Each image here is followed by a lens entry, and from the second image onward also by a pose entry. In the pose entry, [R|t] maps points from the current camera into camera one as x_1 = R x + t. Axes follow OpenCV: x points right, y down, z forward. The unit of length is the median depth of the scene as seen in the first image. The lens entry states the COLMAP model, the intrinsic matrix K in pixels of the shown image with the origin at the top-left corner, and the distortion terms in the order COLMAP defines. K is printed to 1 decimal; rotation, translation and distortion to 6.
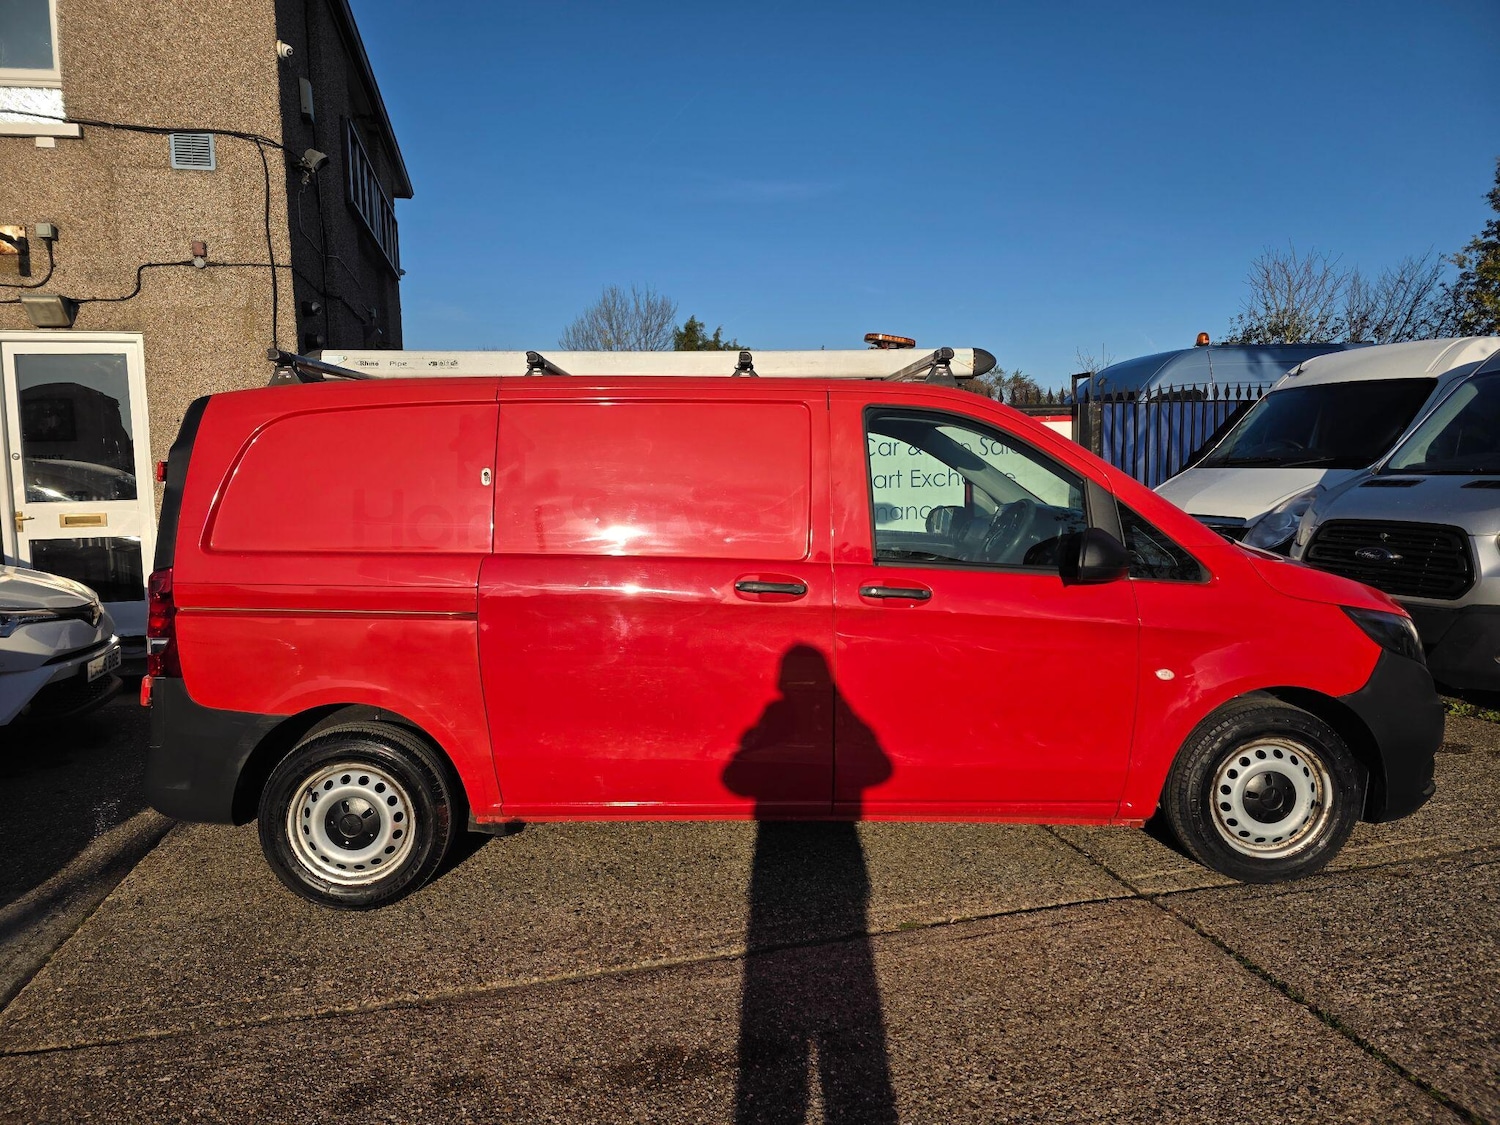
lens RADIAL K [[1028.3, 0, 750.0], [0, 1028.3, 562.5], [0, 0, 1]] dist [0.090299, -0.094674]
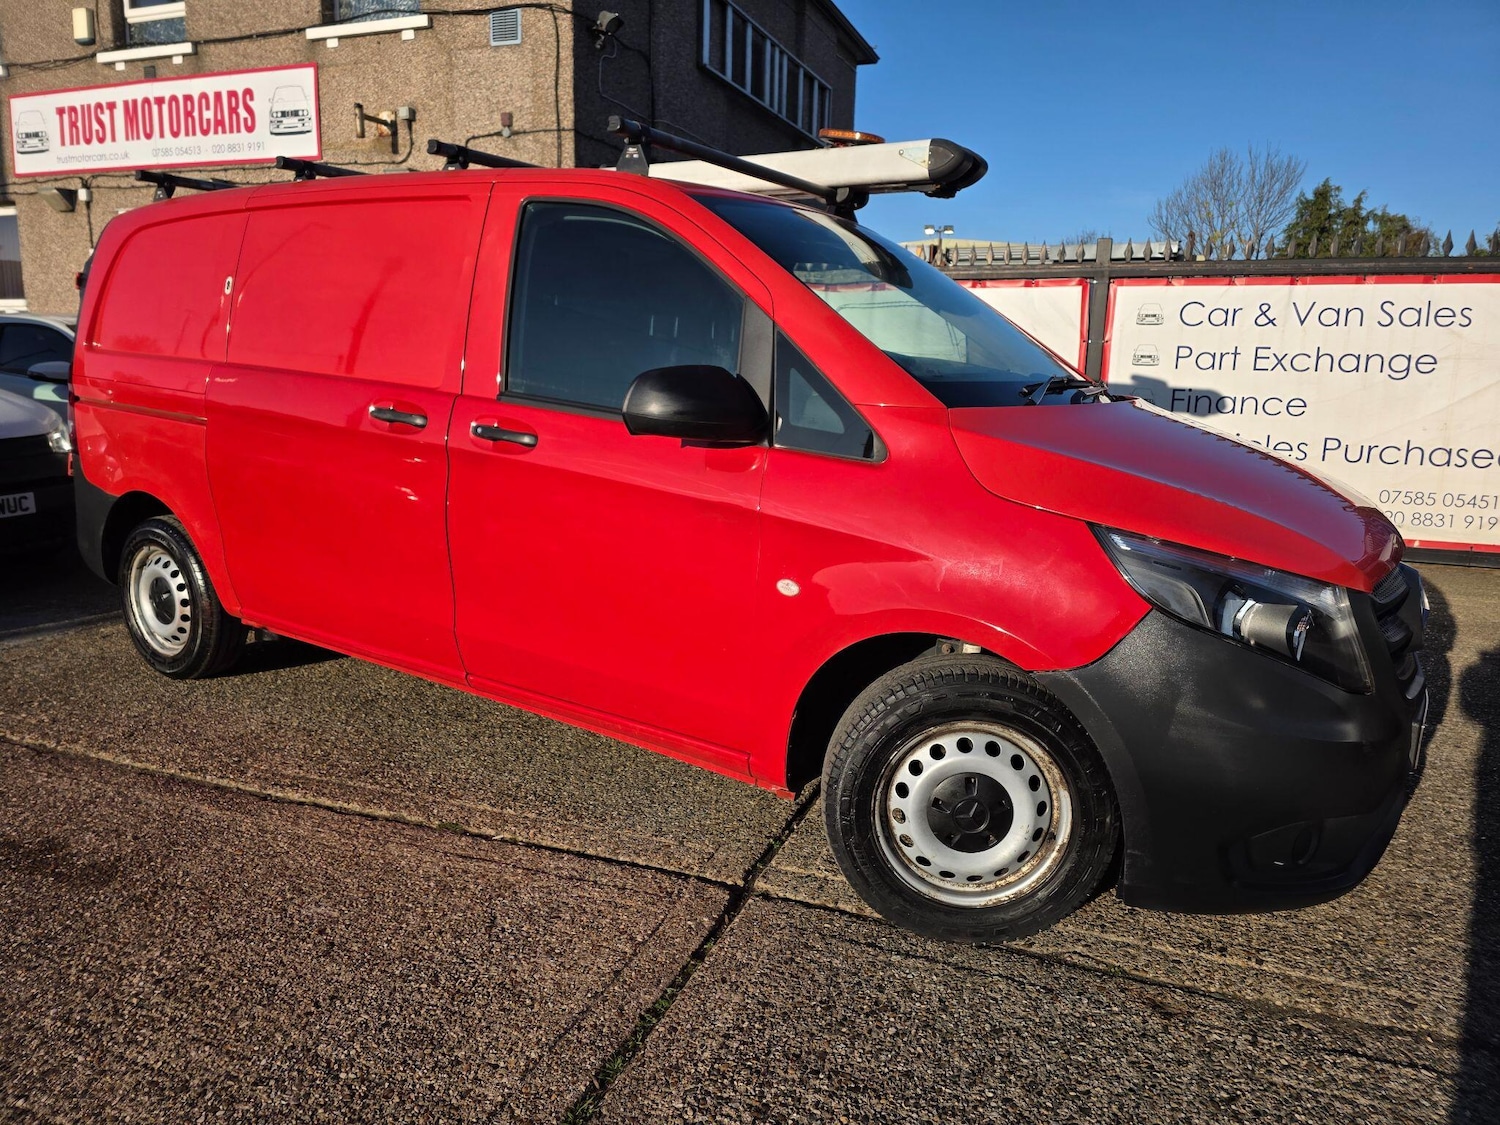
lens RADIAL K [[1024.8, 0, 740.6], [0, 1024.8, 552.2], [0, 0, 1]] dist [0.085939, -0.094090]
pose [[0.815228, 0.145170, -0.560650, 0.379854], [-0.094620, 0.988453, 0.118356, 0.002996], [0.571358, -0.043438, 0.819551, 0.219195]]
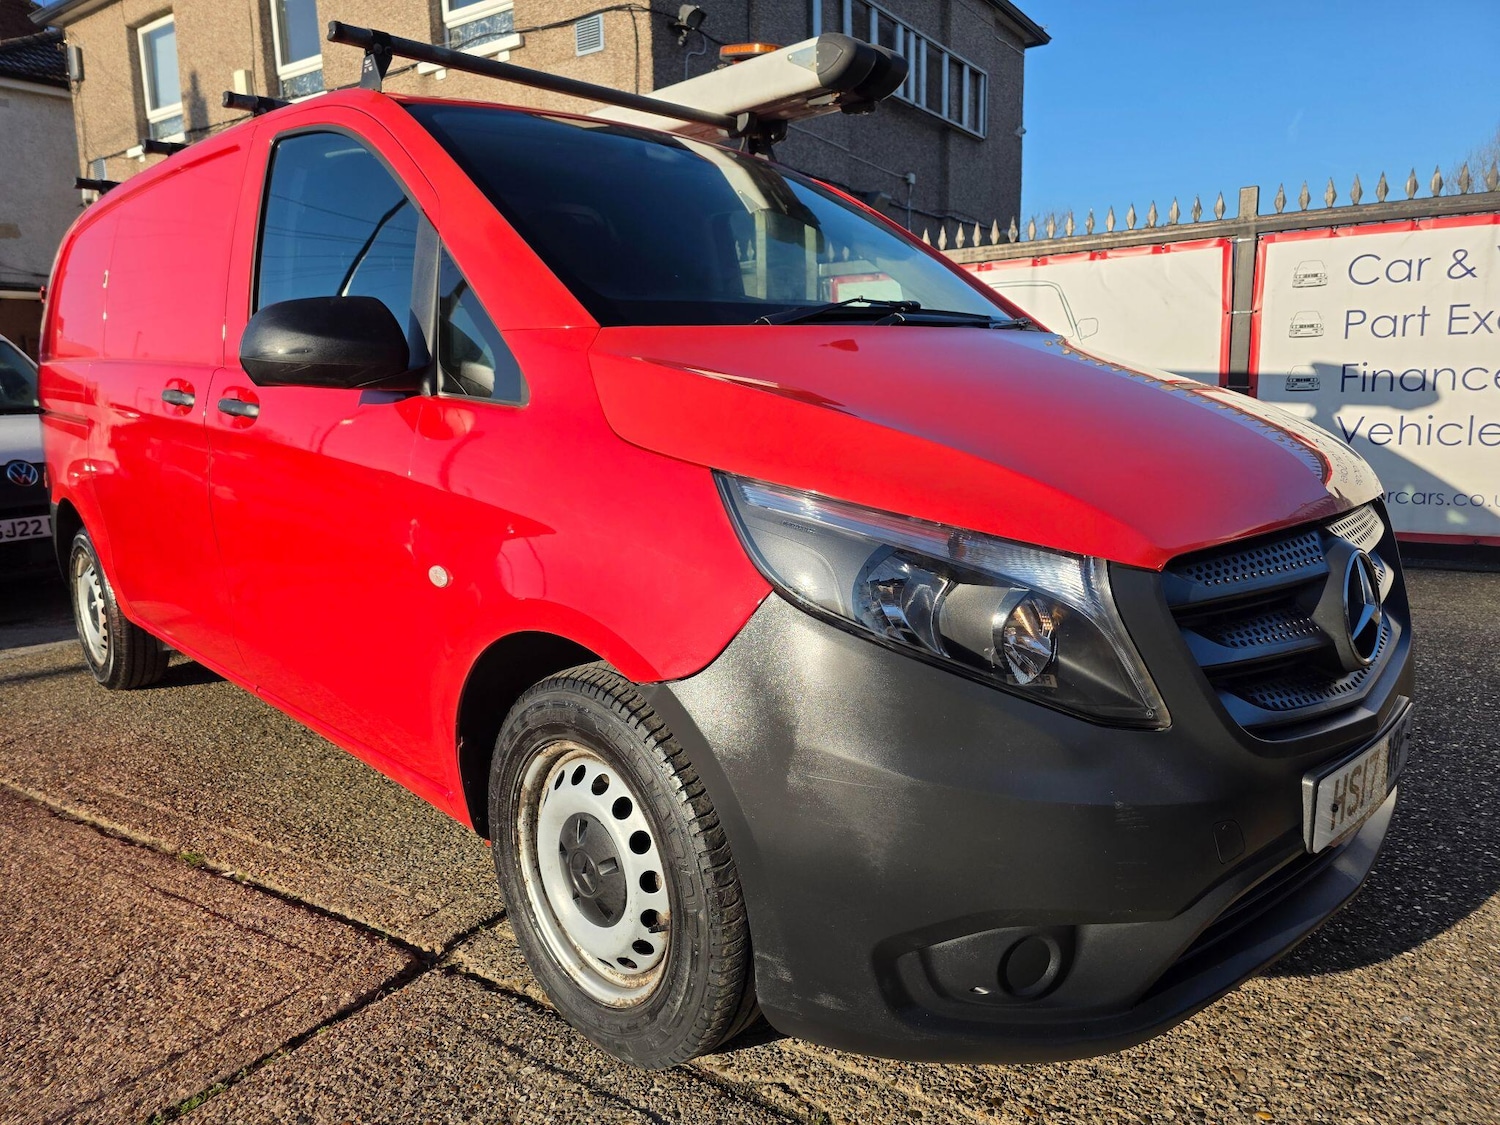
lens RADIAL K [[1042.6, 0, 728.2], [0, 1042.6, 551.6], [0, 0, 1]] dist [0.121571, -0.139350]
pose [[0.656510, 0.118965, -0.744877, 0.455517], [-0.063083, 0.992685, 0.102944, 0.014930], [0.751675, -0.020595, 0.659212, 0.381528]]
